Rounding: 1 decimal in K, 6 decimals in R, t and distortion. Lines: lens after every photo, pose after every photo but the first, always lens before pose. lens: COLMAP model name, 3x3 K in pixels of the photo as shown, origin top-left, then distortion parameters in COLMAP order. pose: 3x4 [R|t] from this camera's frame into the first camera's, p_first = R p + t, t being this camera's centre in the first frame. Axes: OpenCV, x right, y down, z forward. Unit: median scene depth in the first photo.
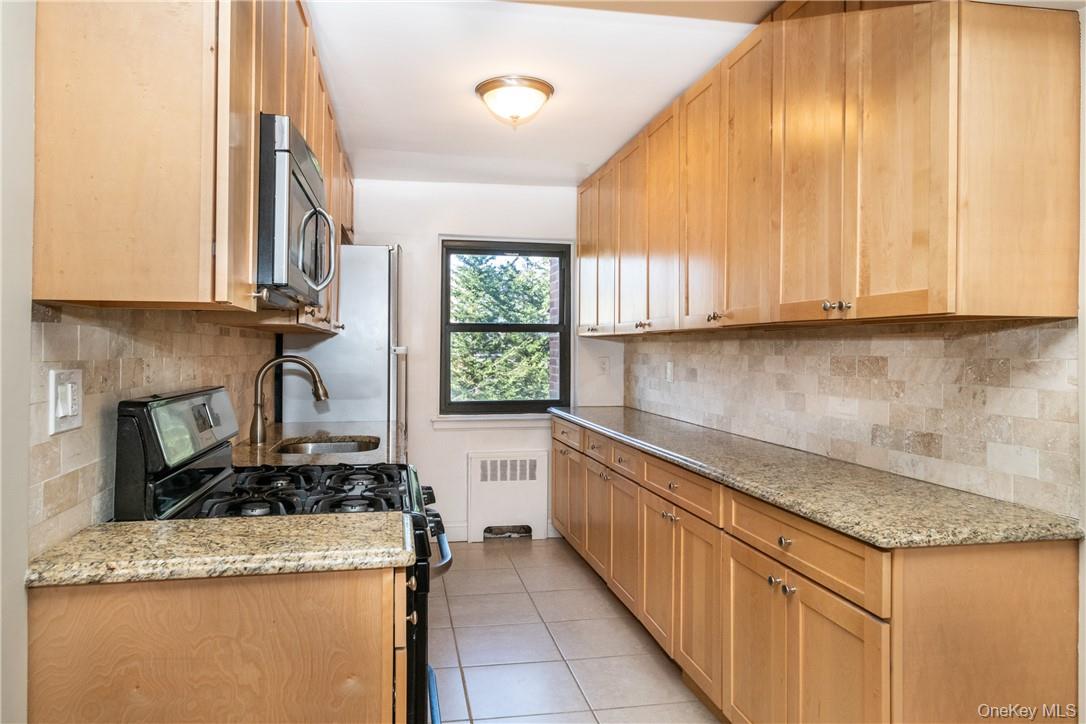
lens RADIAL K [[672.3, 0, 514.6], [0, 672.3, 348.8], [0, 0, 1]] dist [0.007023, -0.000761]
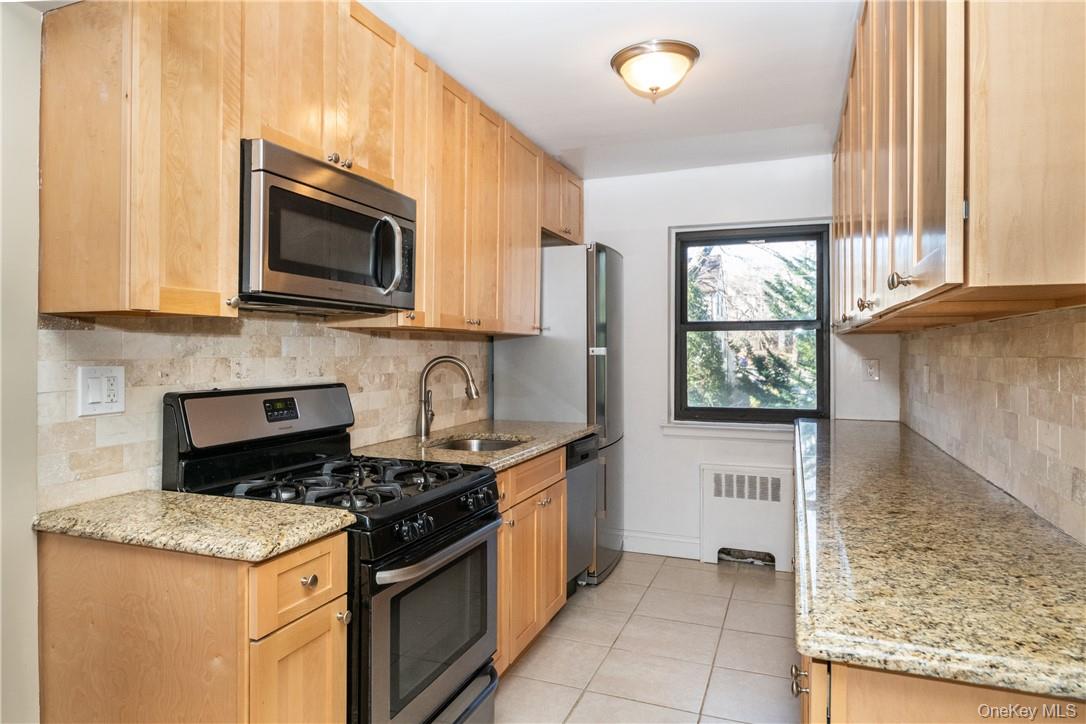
lens RADIAL K [[672.3, 0, 533.1], [0, 672.3, 352.1], [0, 0, 1]] dist [0.007023, -0.000761]
pose [[0.850369, -0.002663, -0.526181, 0.331683], [0.003810, 0.999992, 0.001097, 0.002439], [0.526174, -0.002938, 0.850372, 0.158240]]
